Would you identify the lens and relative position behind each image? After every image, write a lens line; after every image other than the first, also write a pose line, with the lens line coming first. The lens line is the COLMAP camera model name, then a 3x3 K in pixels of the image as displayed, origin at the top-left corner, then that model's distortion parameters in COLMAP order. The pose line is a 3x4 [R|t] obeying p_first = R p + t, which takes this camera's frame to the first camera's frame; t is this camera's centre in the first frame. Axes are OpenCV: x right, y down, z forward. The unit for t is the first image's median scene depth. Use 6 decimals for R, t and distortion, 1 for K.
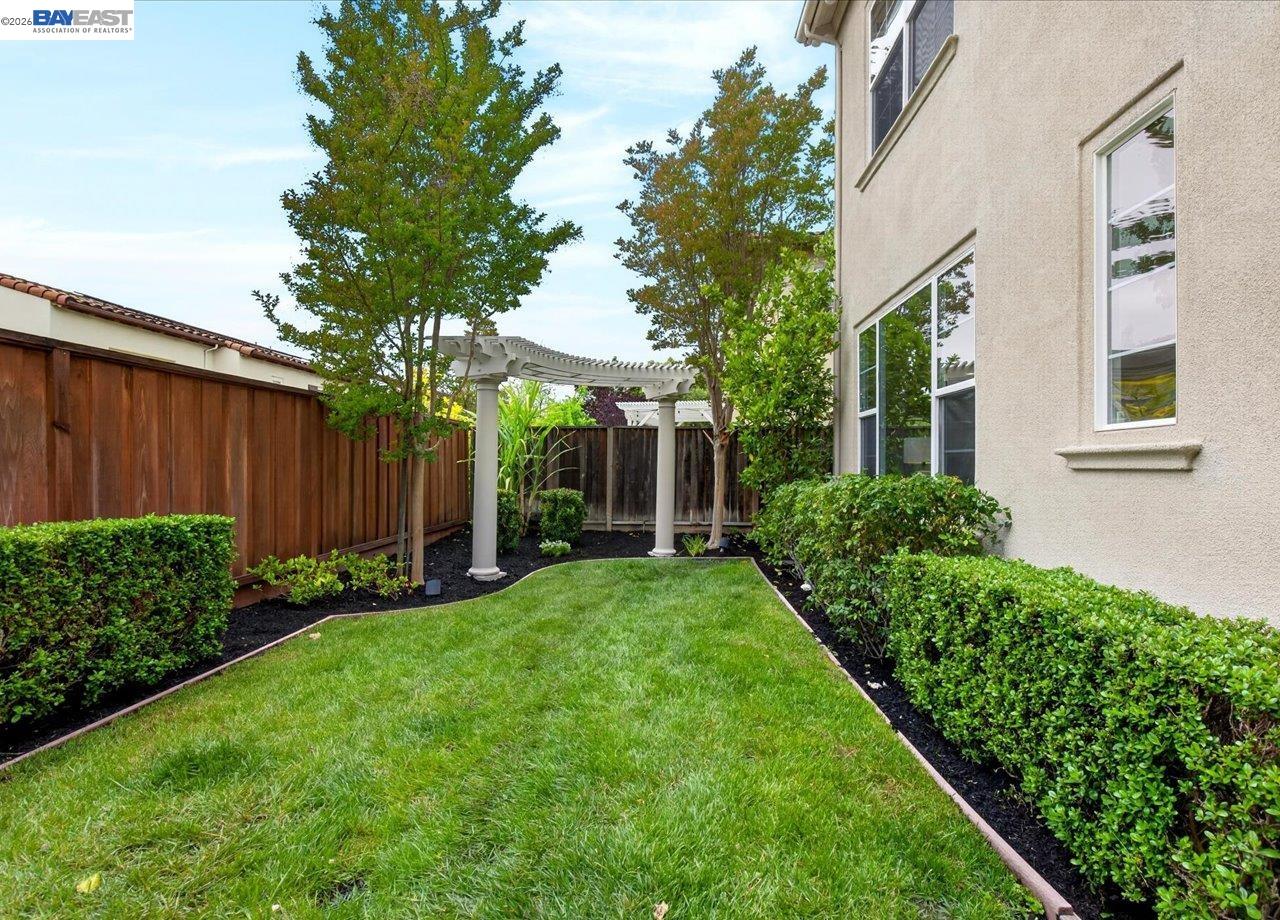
lens RADIAL K [[627.2, 0, 640.0], [0, 627.2, 460.0], [0, 0, 1]] dist [0.033394, -0.000355]
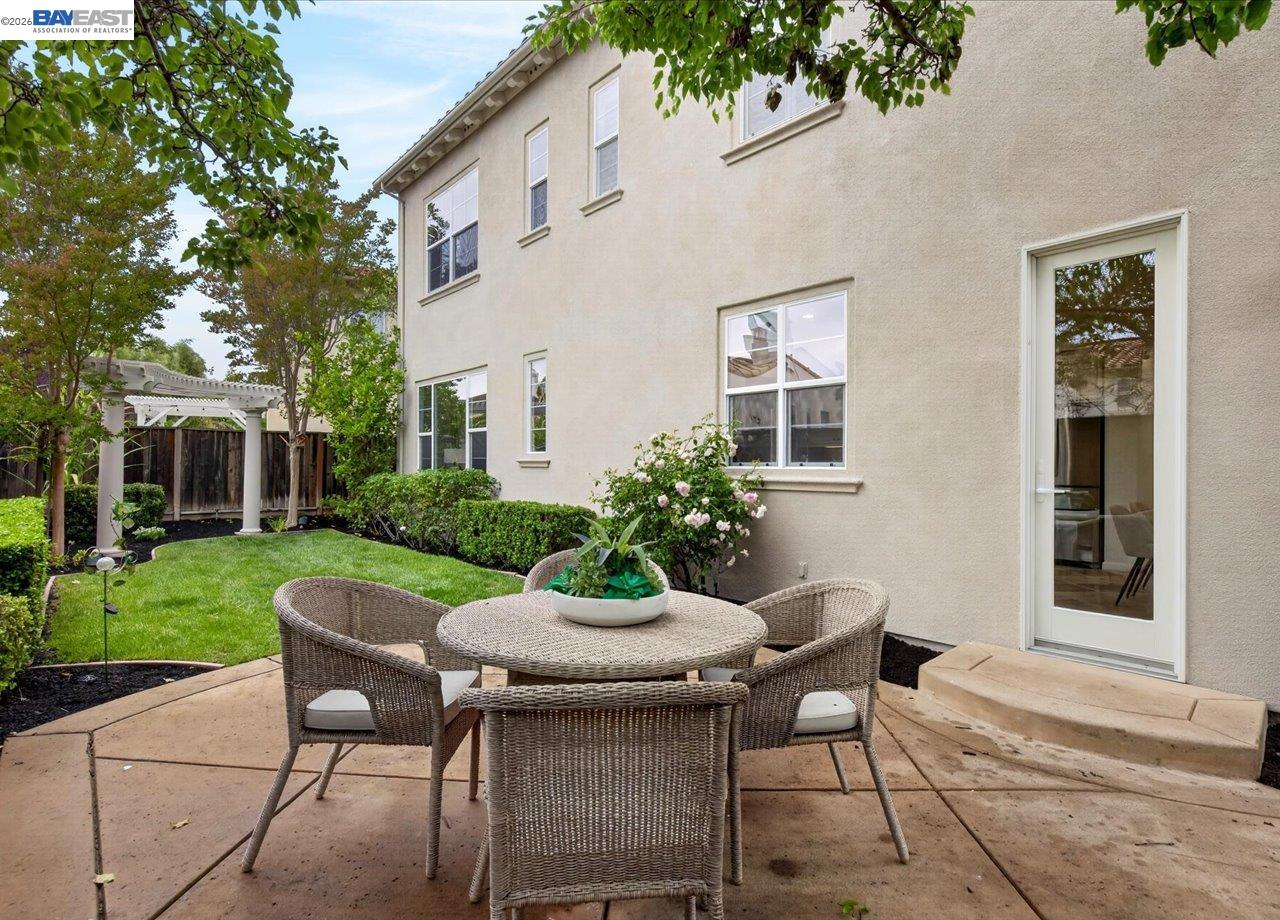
lens RADIAL K [[627.2, 0, 640.0], [0, 627.2, 460.0], [0, 0, 1]] dist [0.033394, -0.000355]
pose [[0.710856, 0.007668, 0.703296, -0.309917], [-0.012098, 0.999926, 0.001326, -0.008452], [-0.703234, -0.009451, 0.710896, -0.464734]]
